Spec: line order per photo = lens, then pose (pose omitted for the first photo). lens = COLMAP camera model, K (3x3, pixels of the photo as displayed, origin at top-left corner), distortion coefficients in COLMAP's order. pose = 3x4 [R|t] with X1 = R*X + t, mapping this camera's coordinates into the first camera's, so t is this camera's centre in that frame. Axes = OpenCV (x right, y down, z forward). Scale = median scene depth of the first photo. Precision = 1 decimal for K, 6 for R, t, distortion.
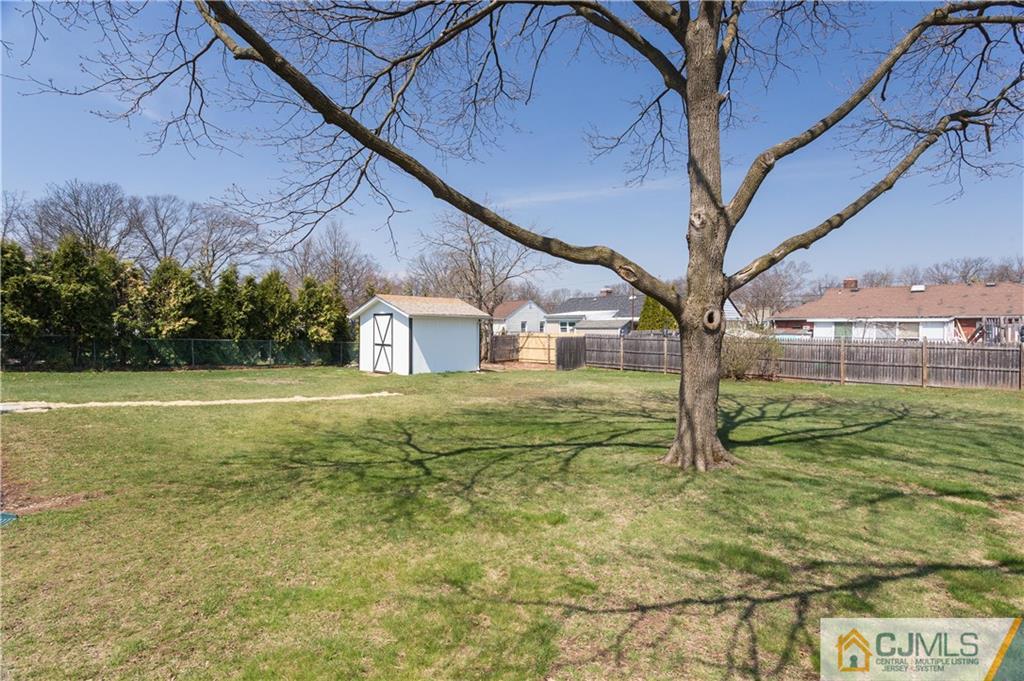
lens RADIAL K [[478.8, 0, 510.3], [0, 478.8, 347.6], [0, 0, 1]] dist [0.001530, 0.000406]
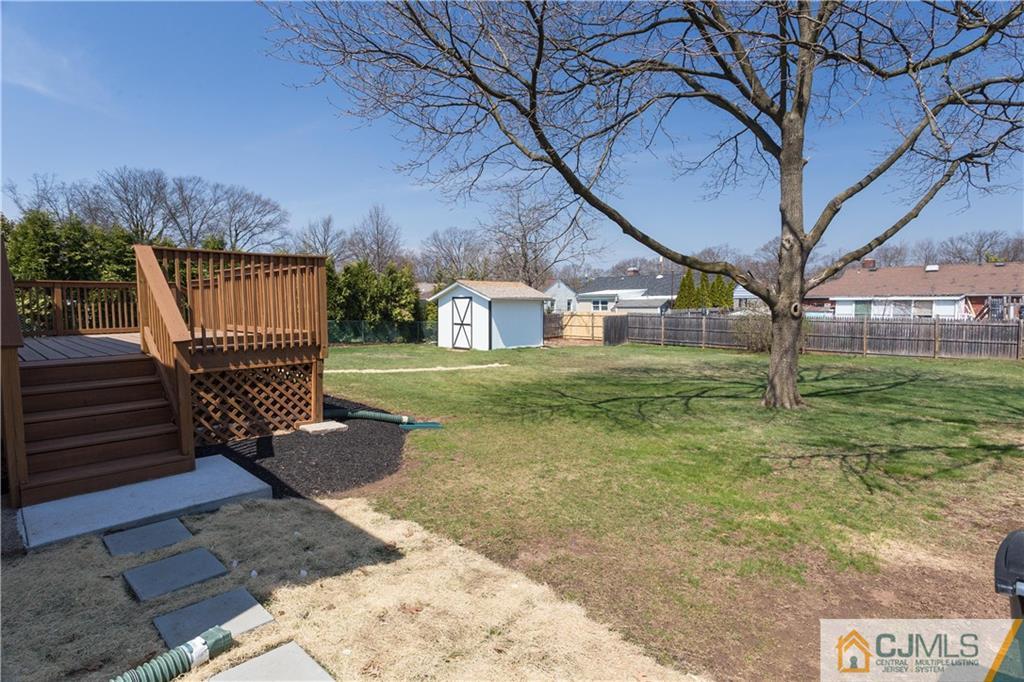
lens RADIAL K [[484.4, 0, 512.0], [0, 484.4, 341.0], [0, 0, 1]] dist [0.001446, 0.000822]
pose [[0.999961, -0.005906, -0.006629, -0.135638], [0.006135, 0.999364, 0.035127, -0.005605], [0.006417, -0.035166, 0.999361, -0.156762]]
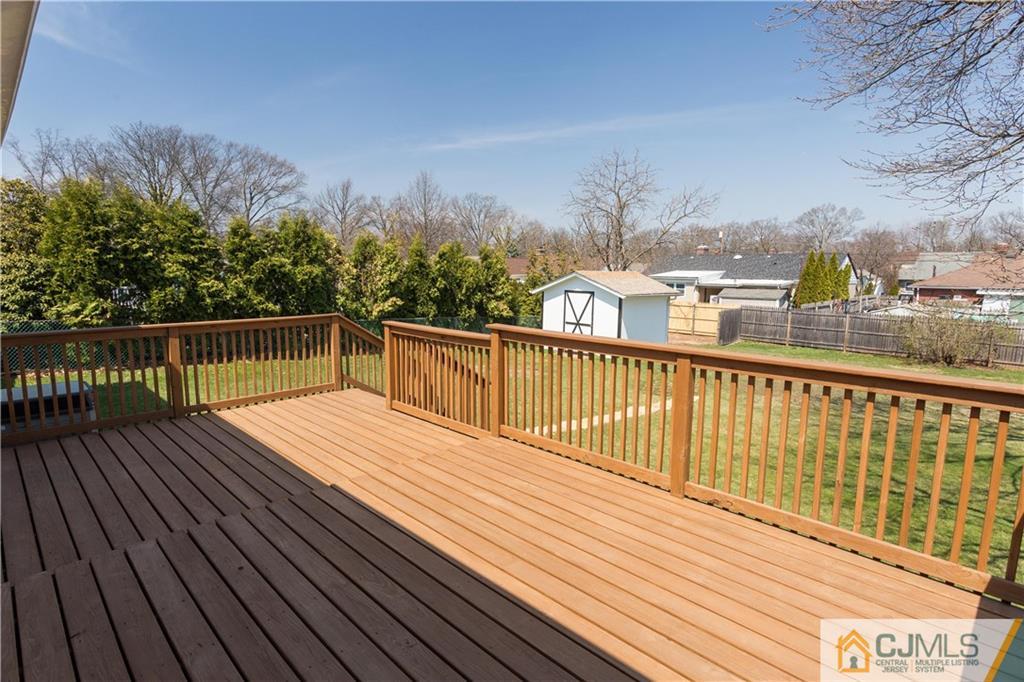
lens RADIAL K [[486.4, 0, 512.0], [0, 486.4, 341.0], [0, 0, 1]] dist [0.002201, 0.001374]
pose [[0.999814, 0.012680, -0.014539, -0.372920], [-0.011138, 0.994762, 0.101613, -0.067014], [0.015751, -0.101432, 0.994718, 0.033945]]
